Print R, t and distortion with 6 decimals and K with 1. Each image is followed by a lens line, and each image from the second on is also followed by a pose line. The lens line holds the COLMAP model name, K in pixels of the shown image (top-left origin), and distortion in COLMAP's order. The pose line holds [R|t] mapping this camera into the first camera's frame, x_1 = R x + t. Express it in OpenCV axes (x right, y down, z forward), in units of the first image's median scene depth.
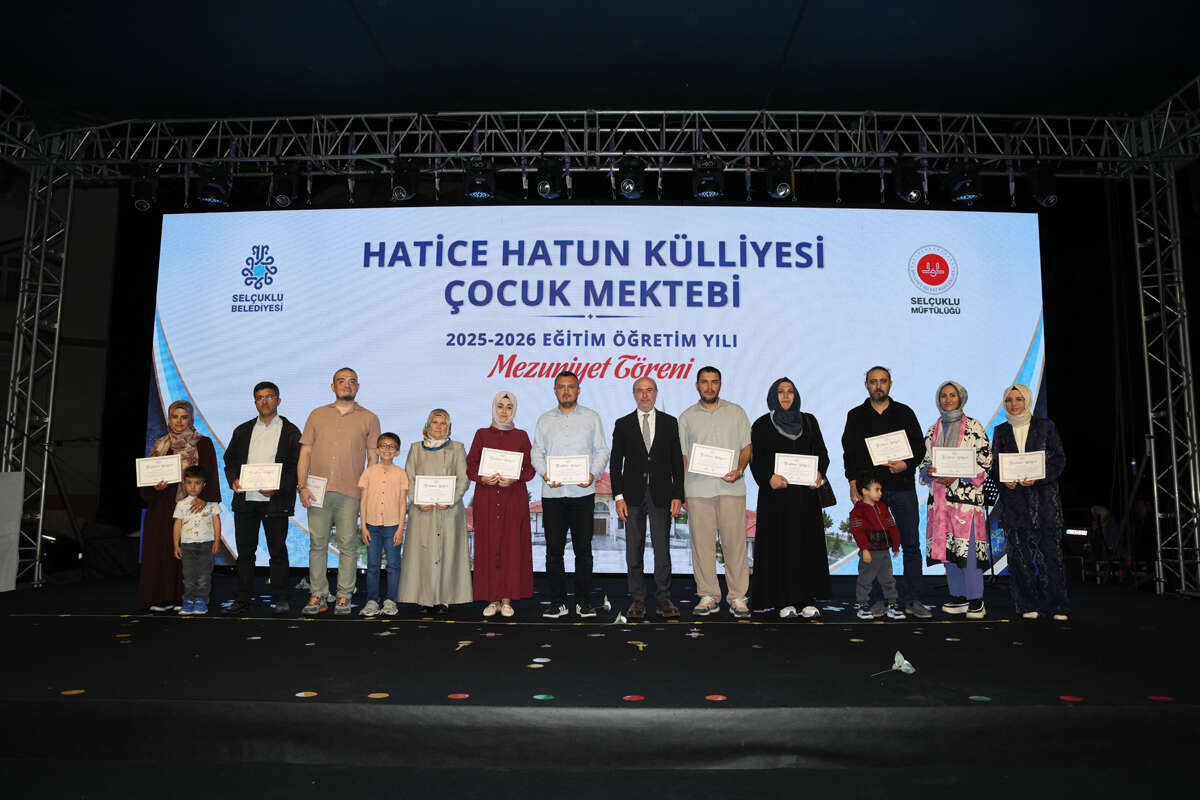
lens RADIAL K [[852.6, 0, 602.7], [0, 852.6, 387.8], [0, 0, 1]] dist [-0.080125, 0.062518]
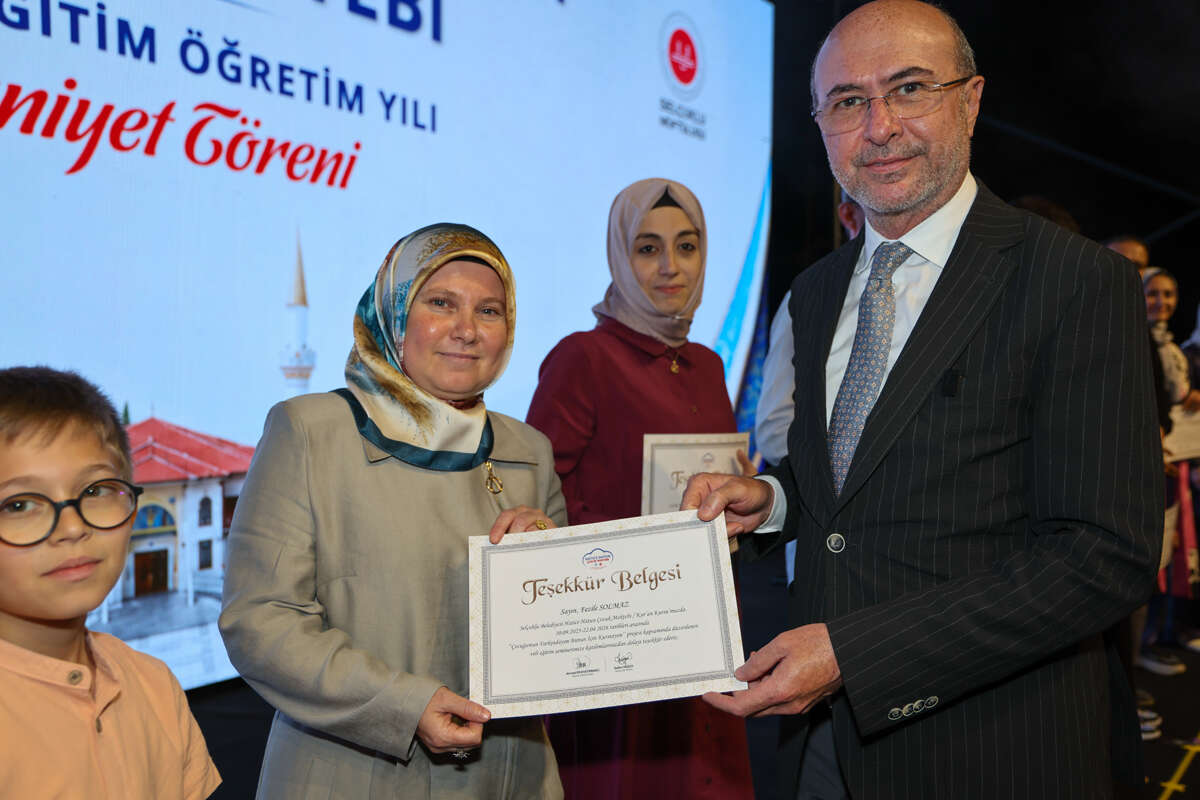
lens RADIAL K [[1038.1, 0, 599.5], [0, 1038.1, 392.1], [0, 0, 1]] dist [-0.016313, 0.091159]
pose [[0.607692, -0.025989, 0.793747, -0.228663], [-0.091254, 0.990559, 0.102297, 0.023980], [-0.788912, -0.134598, 0.599584, 0.576884]]
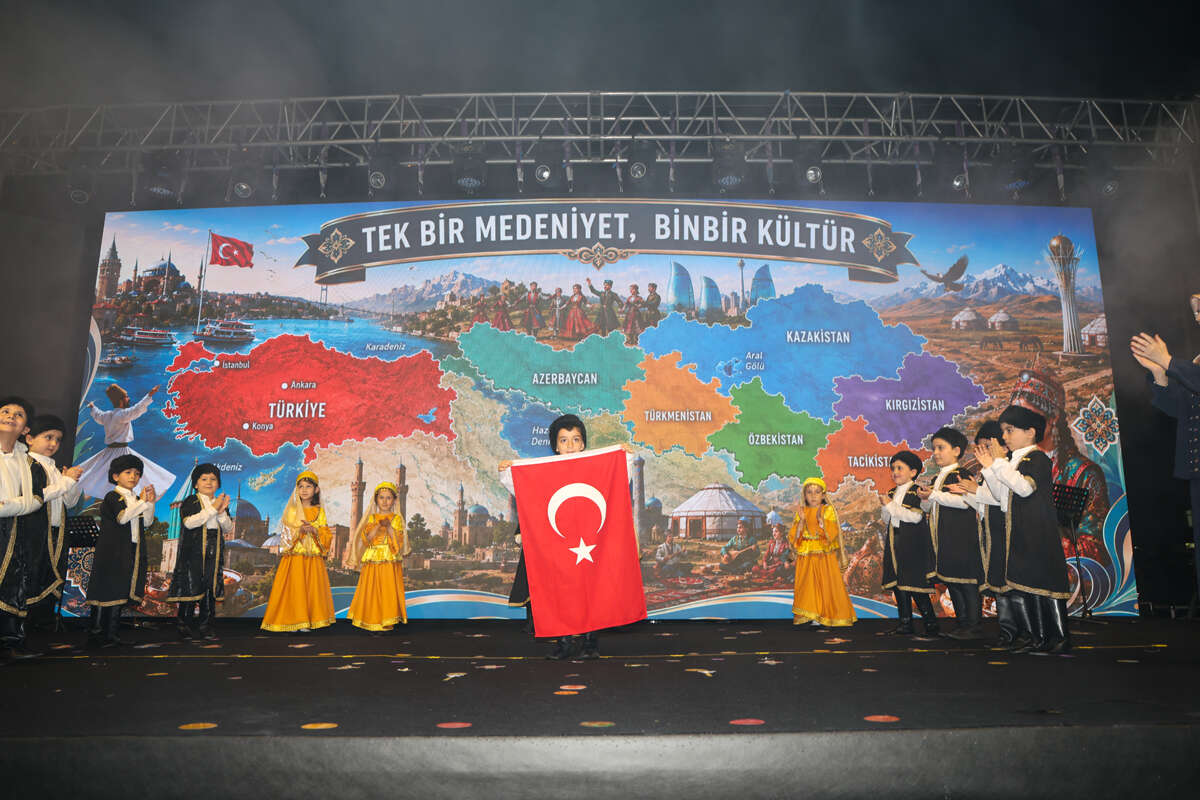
lens RADIAL K [[852.6, 0, 604.0], [0, 852.6, 392.6], [0, 0, 1]] dist [-0.080125, 0.062518]
pose [[0.999647, -0.006588, 0.025746, -0.028848], [0.008910, 0.995798, -0.091137, 0.068469], [-0.025037, 0.091334, 0.995505, 0.140292]]
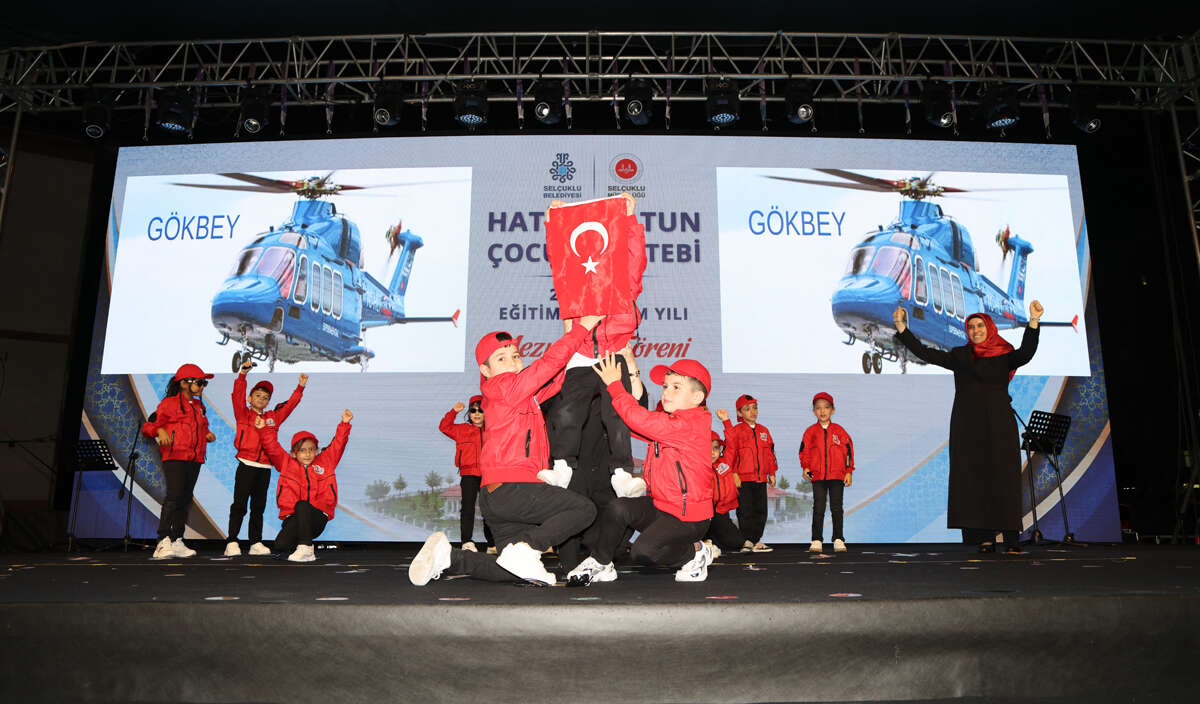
lens RADIAL K [[850.1, 0, 601.1], [0, 850.1, 322.9], [0, 0, 1]] dist [-0.080554, 0.062282]
pose [[0.999753, -0.002756, 0.022070, -0.026081], [0.005018, 0.994657, -0.103113, 0.080982], [-0.021667, 0.103198, 0.994425, 0.119134]]
